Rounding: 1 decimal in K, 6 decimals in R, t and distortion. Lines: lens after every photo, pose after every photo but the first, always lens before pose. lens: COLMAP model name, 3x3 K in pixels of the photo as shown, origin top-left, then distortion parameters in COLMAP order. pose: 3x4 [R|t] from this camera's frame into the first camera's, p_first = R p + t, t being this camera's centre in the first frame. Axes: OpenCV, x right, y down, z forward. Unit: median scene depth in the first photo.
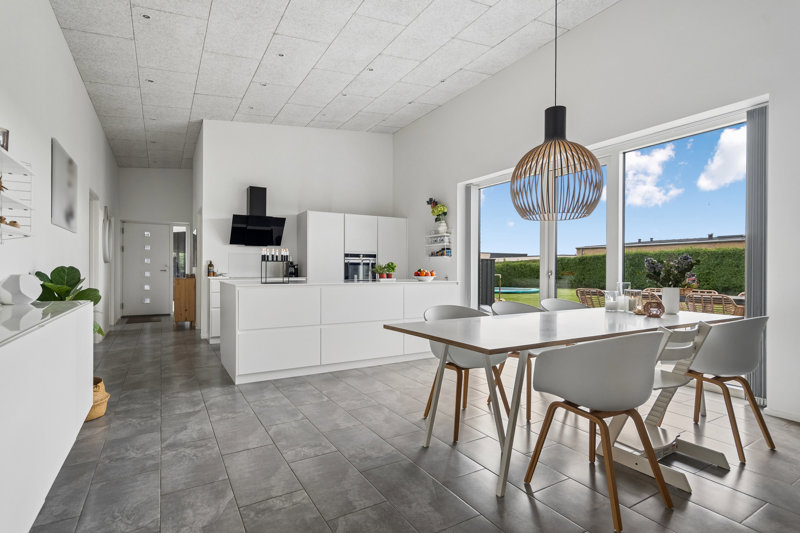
lens RADIAL K [[402.7, 0, 402.6], [0, 402.7, 268.9], [0, 0, 1]] dist [0.001756, 0.001546]
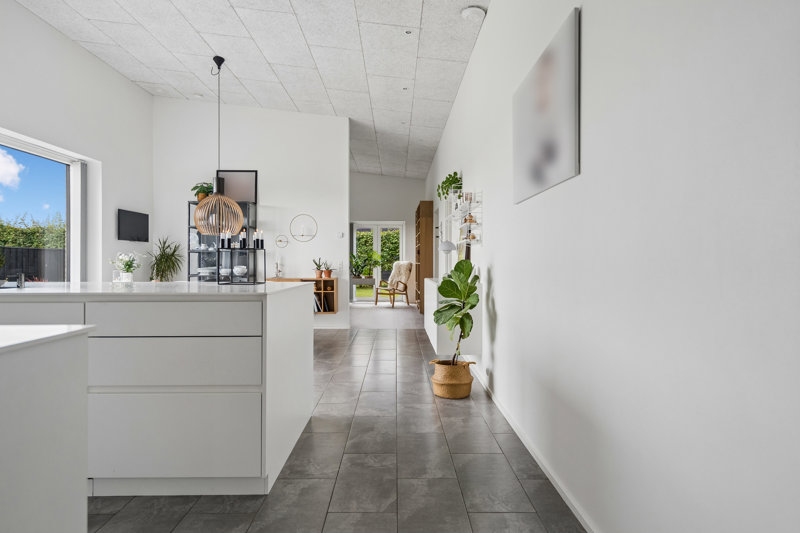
lens RADIAL K [[432.3, 0, 405.5], [0, 432.3, 266.3], [0, 0, 1]] dist [-0.034404, 0.000098]
pose [[-0.868758, -0.007065, 0.495187, -0.548932], [-0.002953, 0.999954, 0.009087, 0.000855], [-0.495228, 0.006432, -0.868739, 0.918811]]
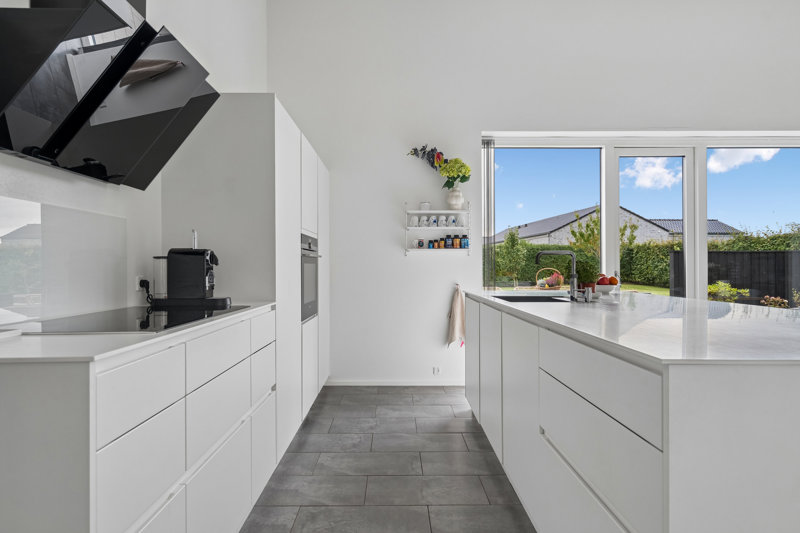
lens RADIAL K [[432.3, 0, 393.2], [0, 432.3, 261.8], [0, 0, 1]] dist [-0.034404, 0.000098]
pose [[0.549125, 0.004391, 0.835729, -0.460658], [-0.001088, 0.999989, -0.004539, -0.009531], [-0.835740, 0.001583, 0.549123, 0.716471]]
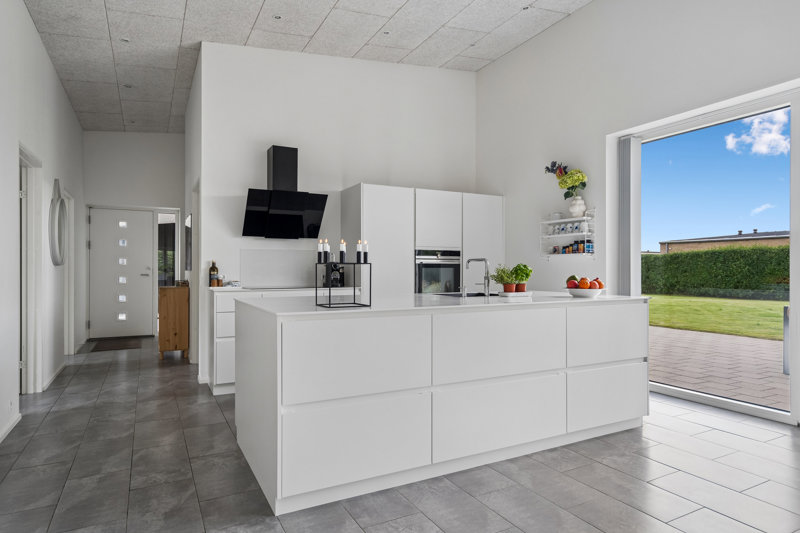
lens RADIAL K [[466.2, 0, 398.7], [0, 466.2, 267.6], [0, 0, 1]] dist [0.006775, -0.000418]
pose [[0.998918, -0.002348, -0.046450, -0.141350], [0.002241, 0.999995, -0.002361, -0.008221], [0.046455, 0.002254, 0.998918, 0.260360]]
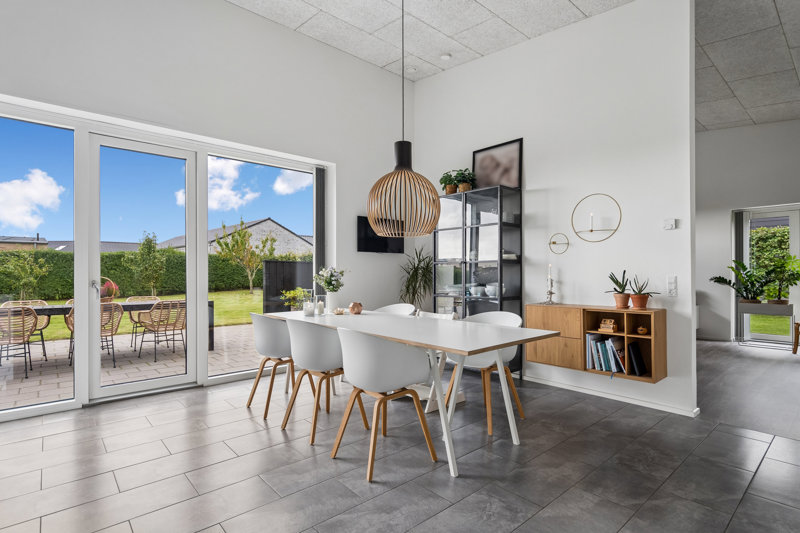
lens RADIAL K [[402.7, 0, 400.1], [0, 402.7, 270.0], [0, 0, 1]] dist [0.001756, 0.001546]
pose [[-0.179835, 0.006773, 0.983674, -0.308927], [0.000809, 0.999977, -0.006738, -0.006620], [-0.983697, -0.000416, -0.179836, 0.487119]]
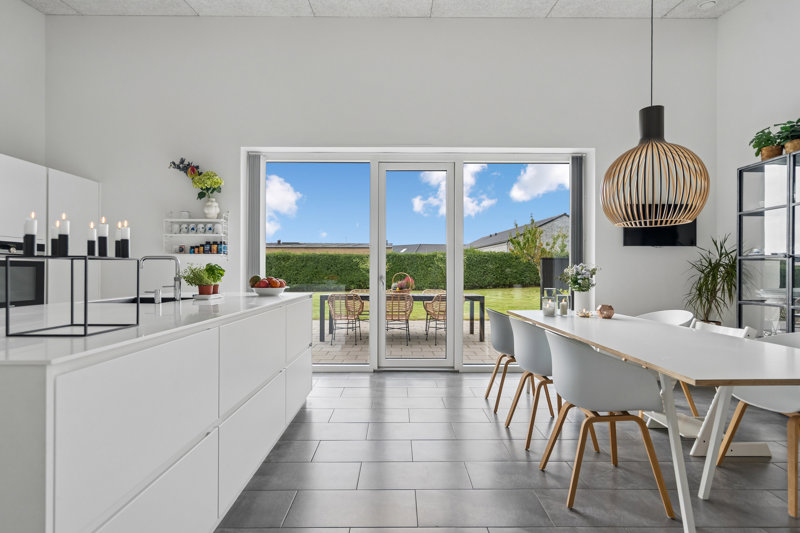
lens RADIAL K [[402.7, 0, 397.9], [0, 402.7, 268.7], [0, 0, 1]] dist [0.001756, 0.001546]
pose [[0.509943, 0.003786, 0.860200, -0.292549], [-0.002760, 0.999992, -0.002766, -0.007119], [-0.860204, -0.000963, 0.509949, 0.411960]]
